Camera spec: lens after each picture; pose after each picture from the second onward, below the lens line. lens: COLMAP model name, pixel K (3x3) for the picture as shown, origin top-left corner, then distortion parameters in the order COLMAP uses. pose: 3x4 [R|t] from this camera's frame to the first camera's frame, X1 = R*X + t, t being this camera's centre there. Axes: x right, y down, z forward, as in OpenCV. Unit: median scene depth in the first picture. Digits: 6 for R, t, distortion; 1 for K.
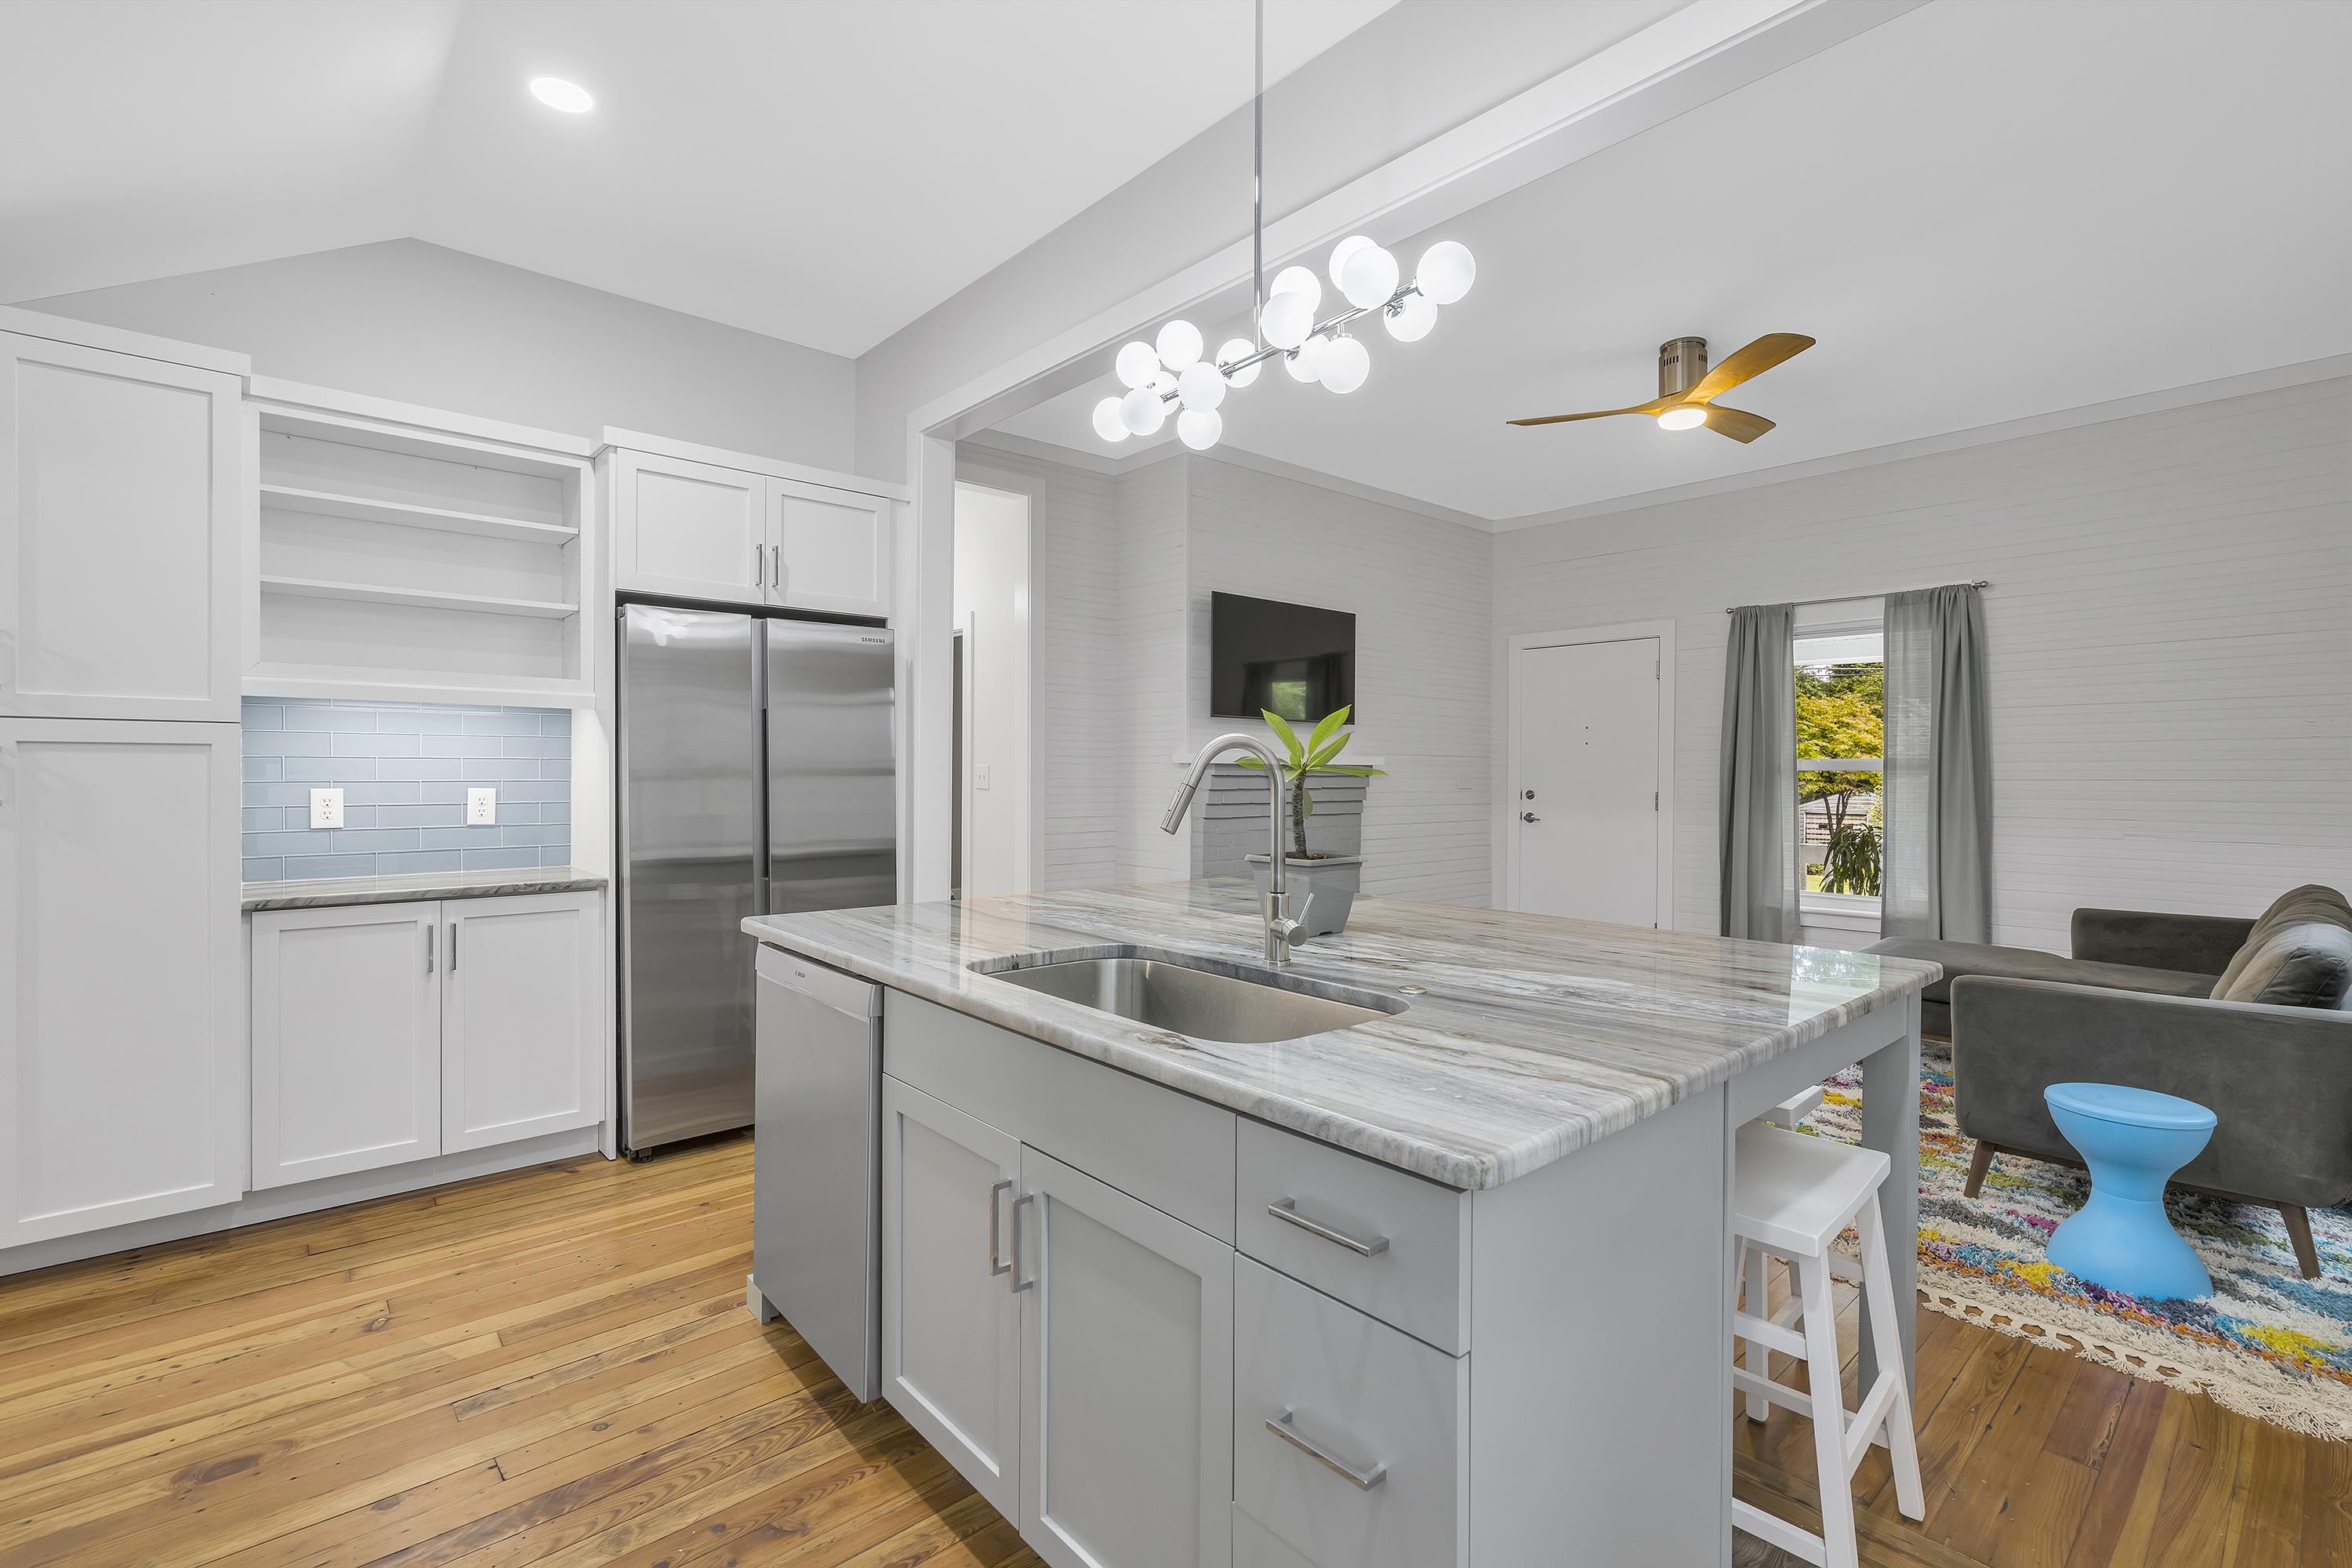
lens RADIAL K [[1064.9, 0, 1174.9], [0, 1064.9, 779.6], [0, 0, 1]] dist [0.002025, 0.001273]
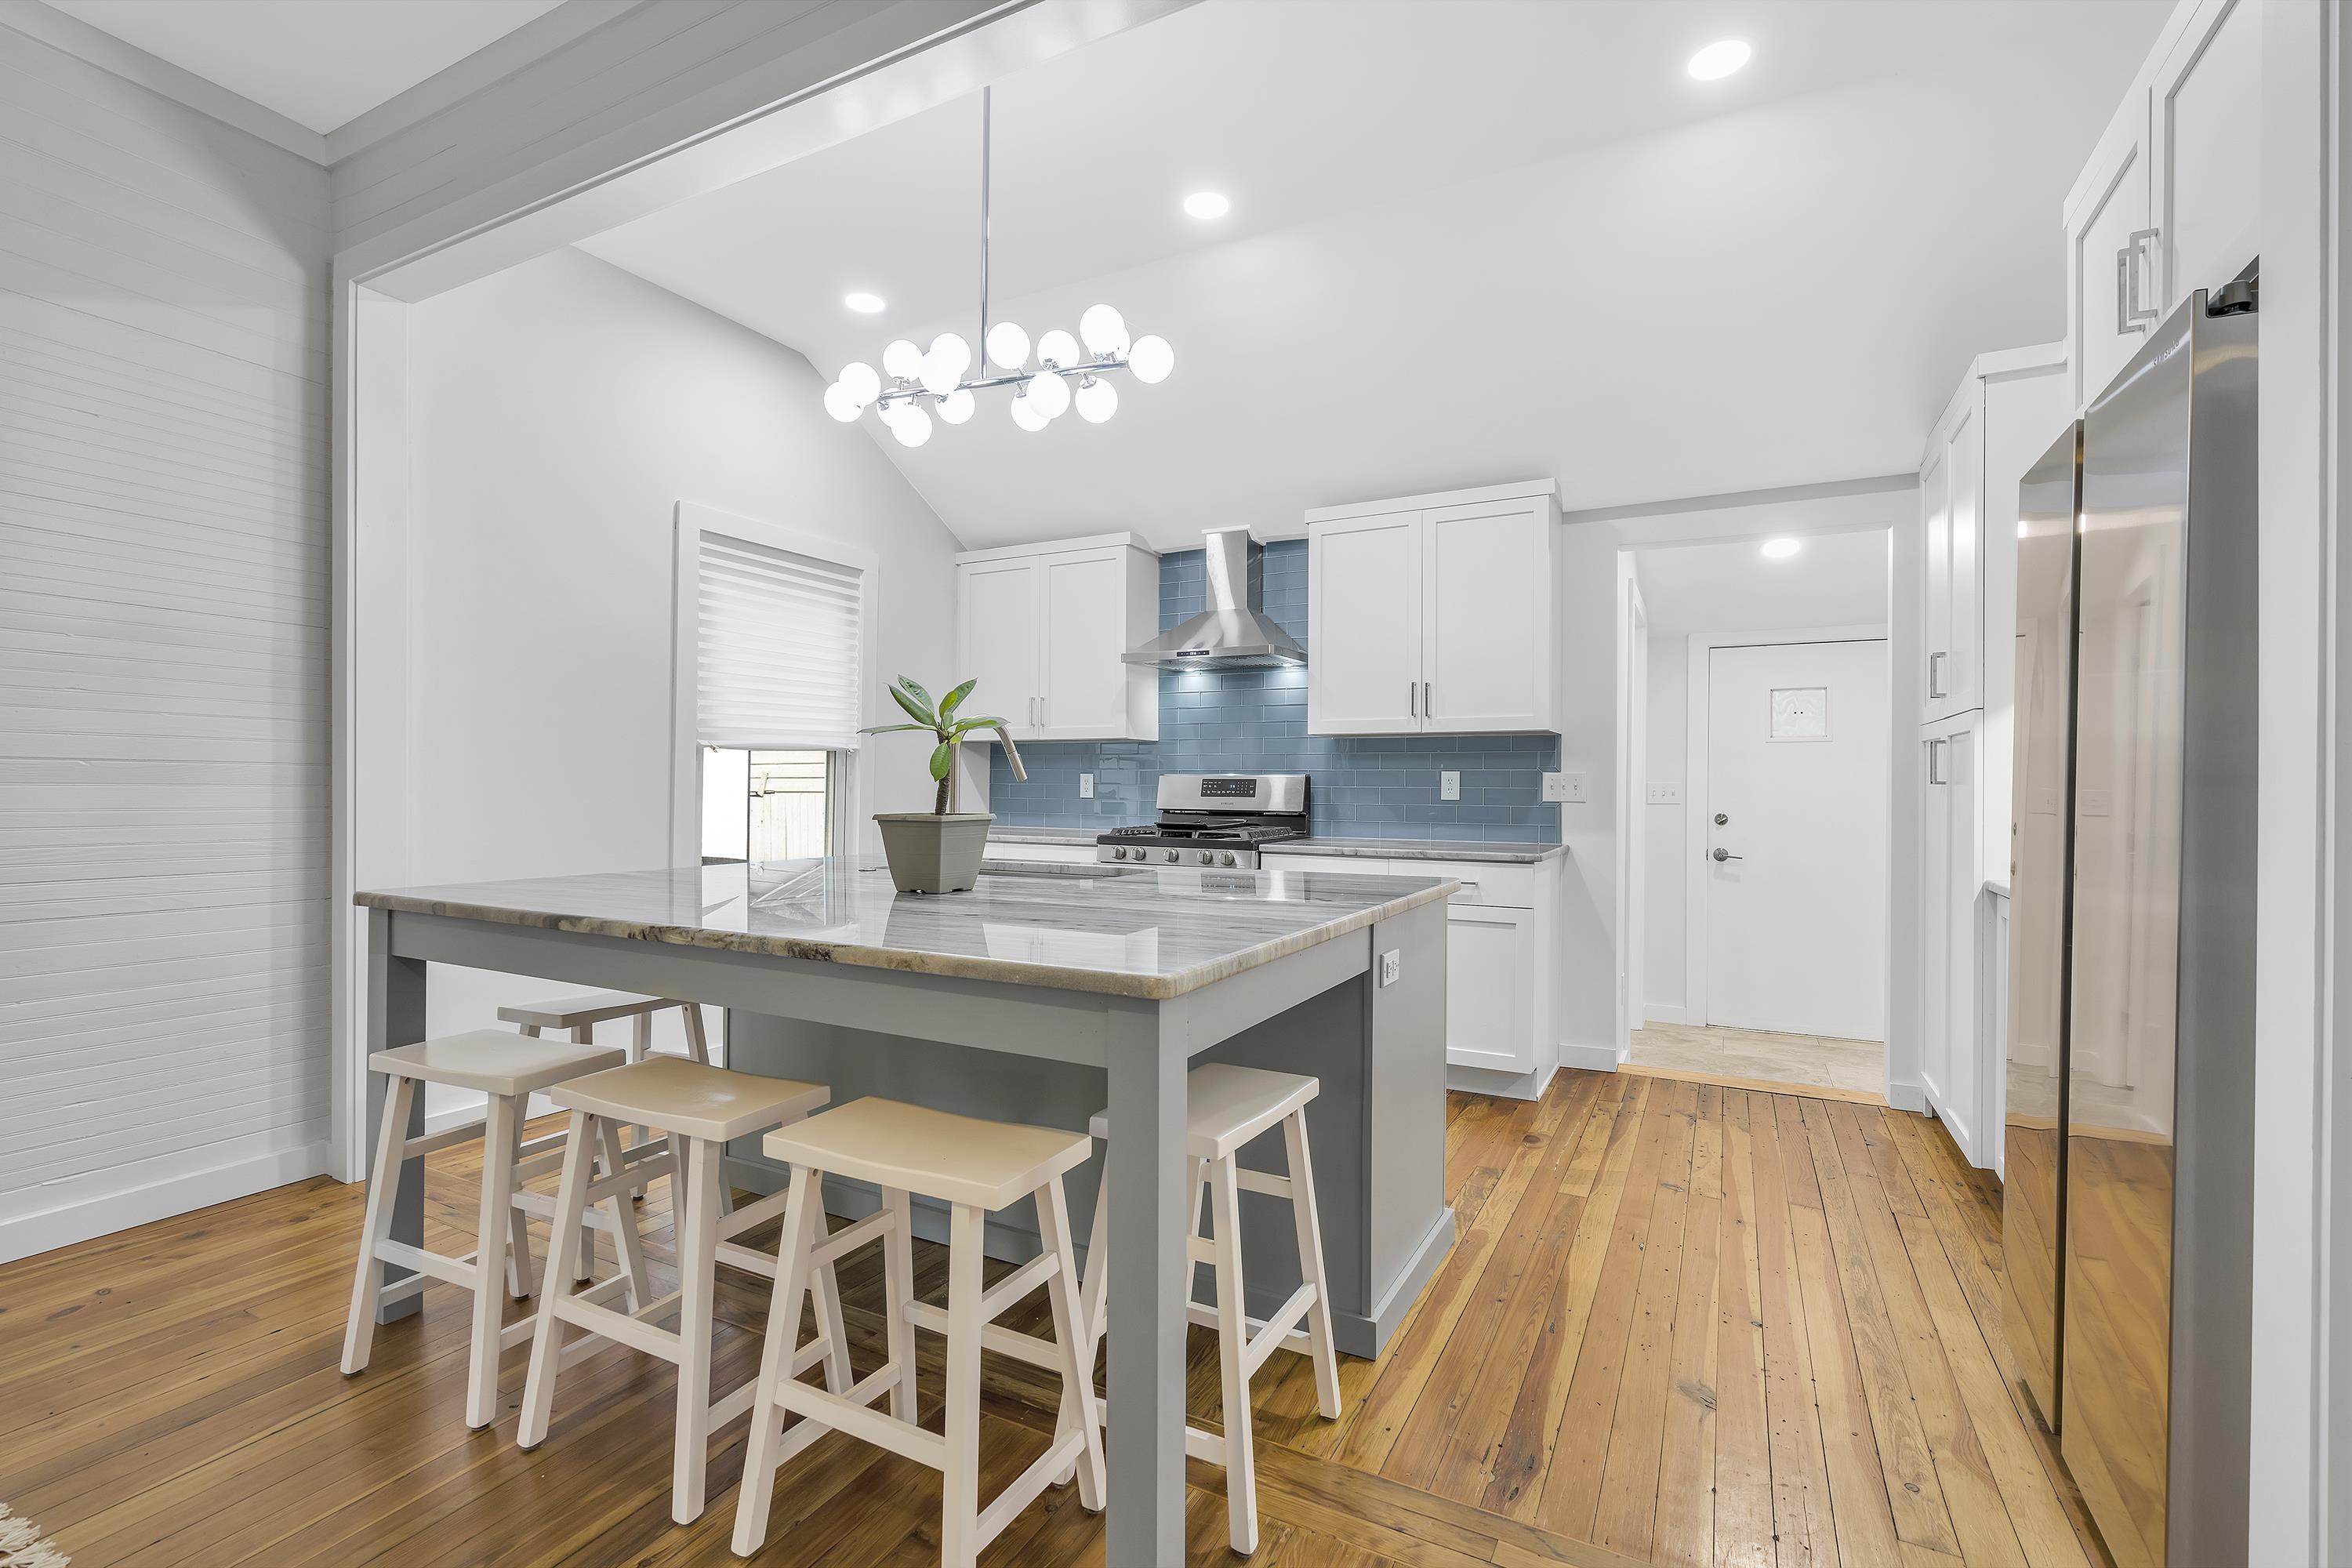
lens RADIAL K [[1064.9, 0, 1169.4], [0, 1064.9, 782.5], [0, 0, 1]] dist [0.002025, 0.001273]
pose [[-0.935338, -0.013389, -0.353502, 0.121740], [-0.016489, 0.999847, 0.005758, 0.015289], [0.353371, 0.011215, -0.935416, 0.908069]]
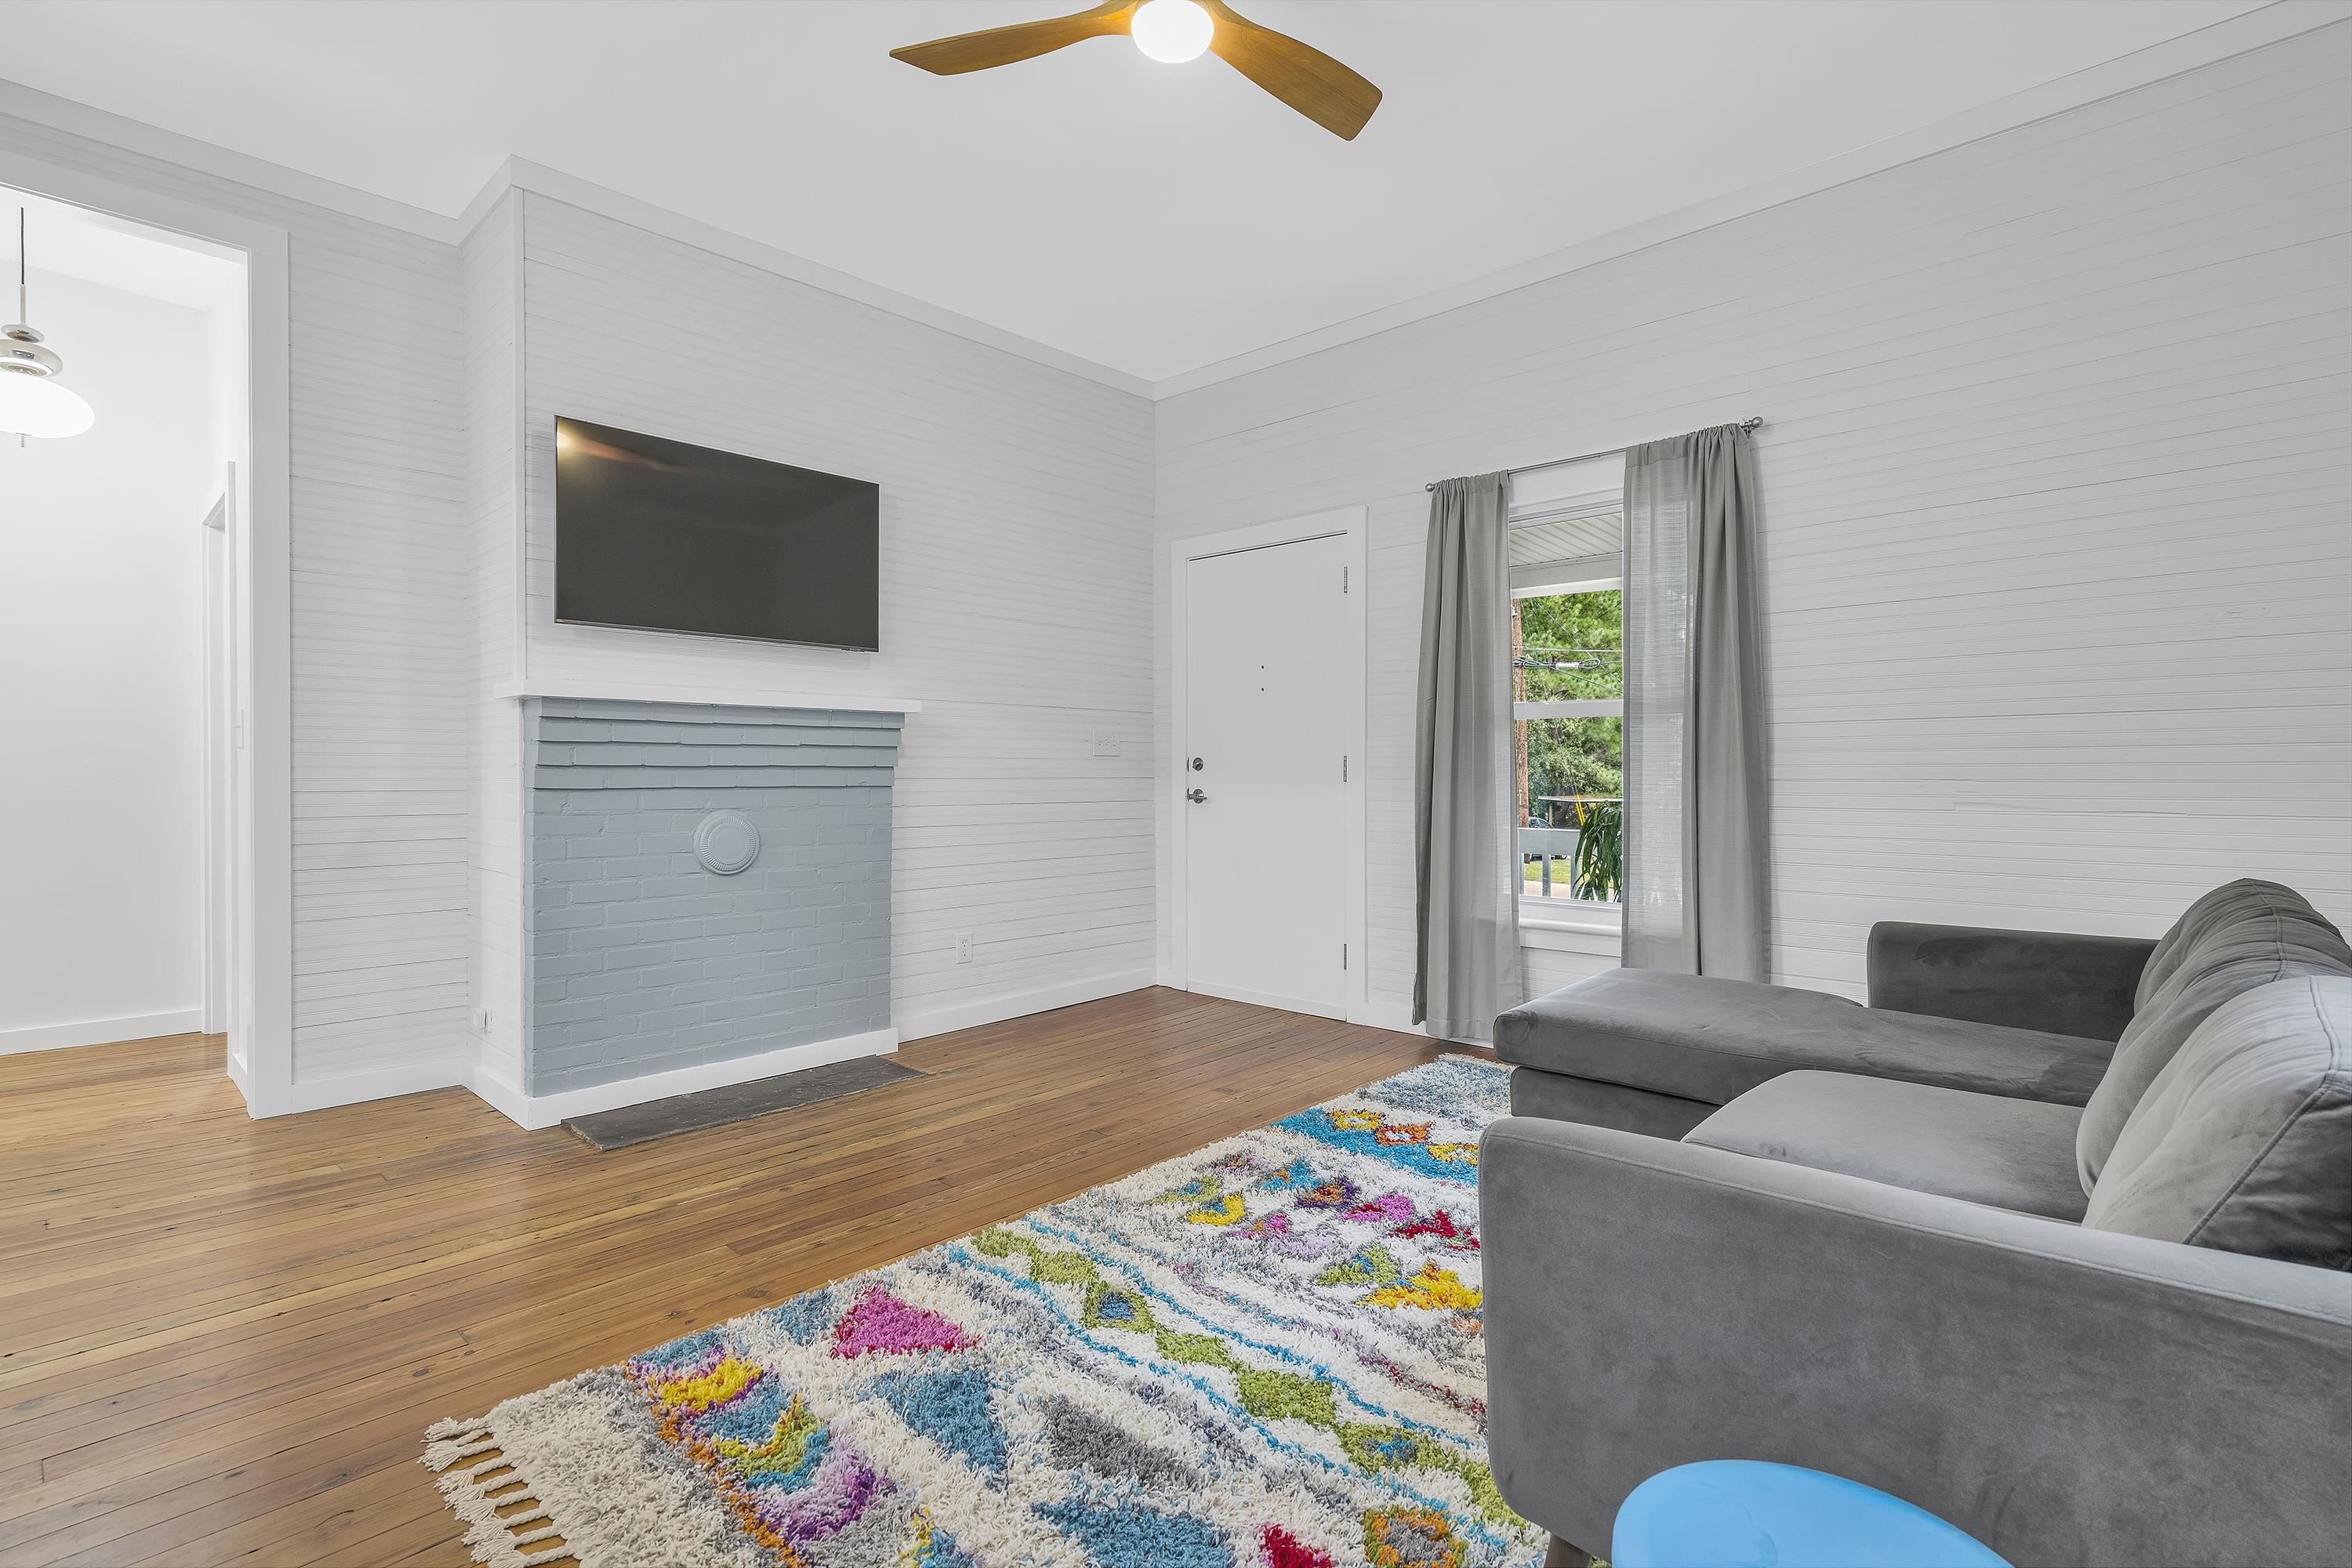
lens RADIAL K [[1110.3, 0, 1177.5], [0, 1110.3, 773.8], [0, 0, 1]] dist [0.006325, 0.000048]
pose [[0.996189, -0.003804, 0.087143, 0.333835], [0.004294, 0.999976, -0.005434, 0.032489], [-0.087121, 0.005788, 0.996181, 0.342406]]
